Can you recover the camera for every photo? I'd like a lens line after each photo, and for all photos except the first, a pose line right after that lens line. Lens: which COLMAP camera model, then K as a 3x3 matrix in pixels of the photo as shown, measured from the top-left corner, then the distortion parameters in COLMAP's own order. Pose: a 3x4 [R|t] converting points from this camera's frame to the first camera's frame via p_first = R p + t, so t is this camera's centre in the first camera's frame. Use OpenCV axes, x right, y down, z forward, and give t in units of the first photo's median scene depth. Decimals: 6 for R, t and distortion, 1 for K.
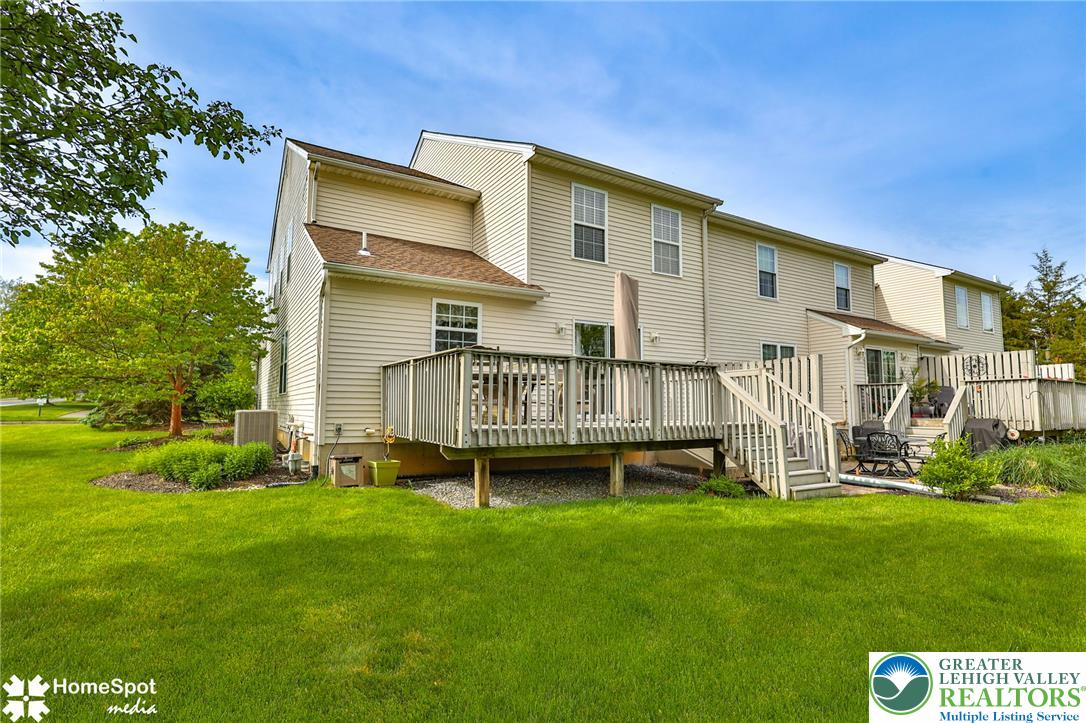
lens RADIAL K [[531.1, 0, 540.6], [0, 531.1, 362.0], [0, 0, 1]] dist [-0.006512, -0.000051]
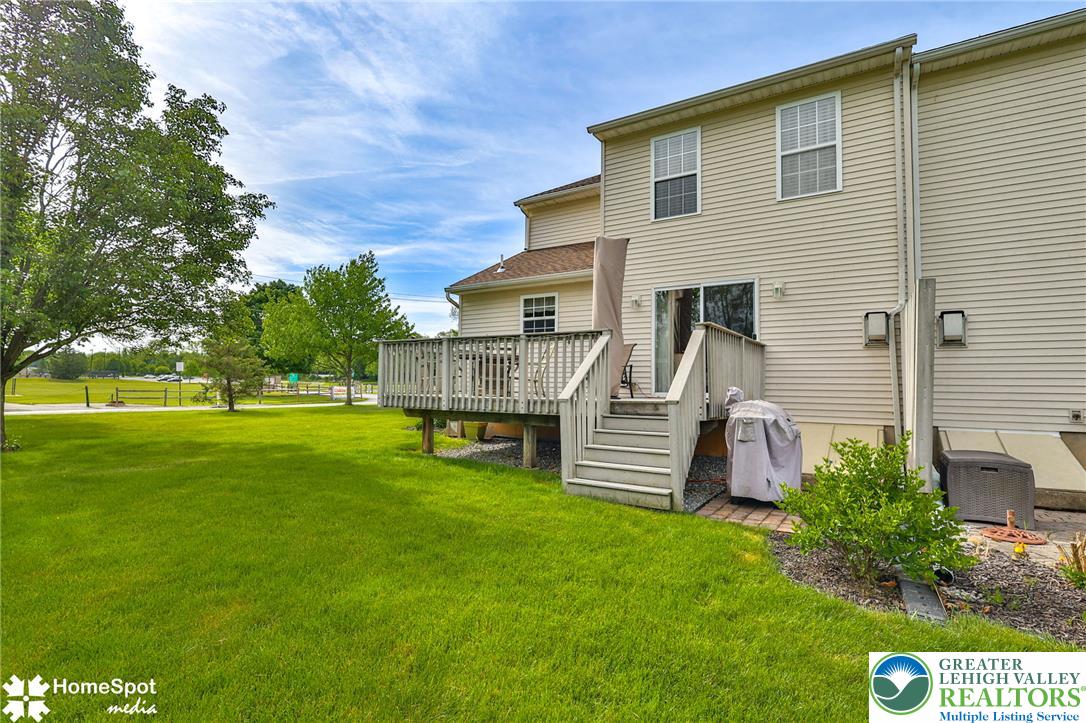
lens RADIAL K [[531.1, 0, 540.6], [0, 531.1, 362.0], [0, 0, 1]] dist [-0.006512, -0.000051]
pose [[0.442876, -0.044139, -0.895496, 0.895348], [0.062743, 0.997865, -0.018155, 0.057121], [0.894385, -0.048145, 0.444699, 0.471650]]
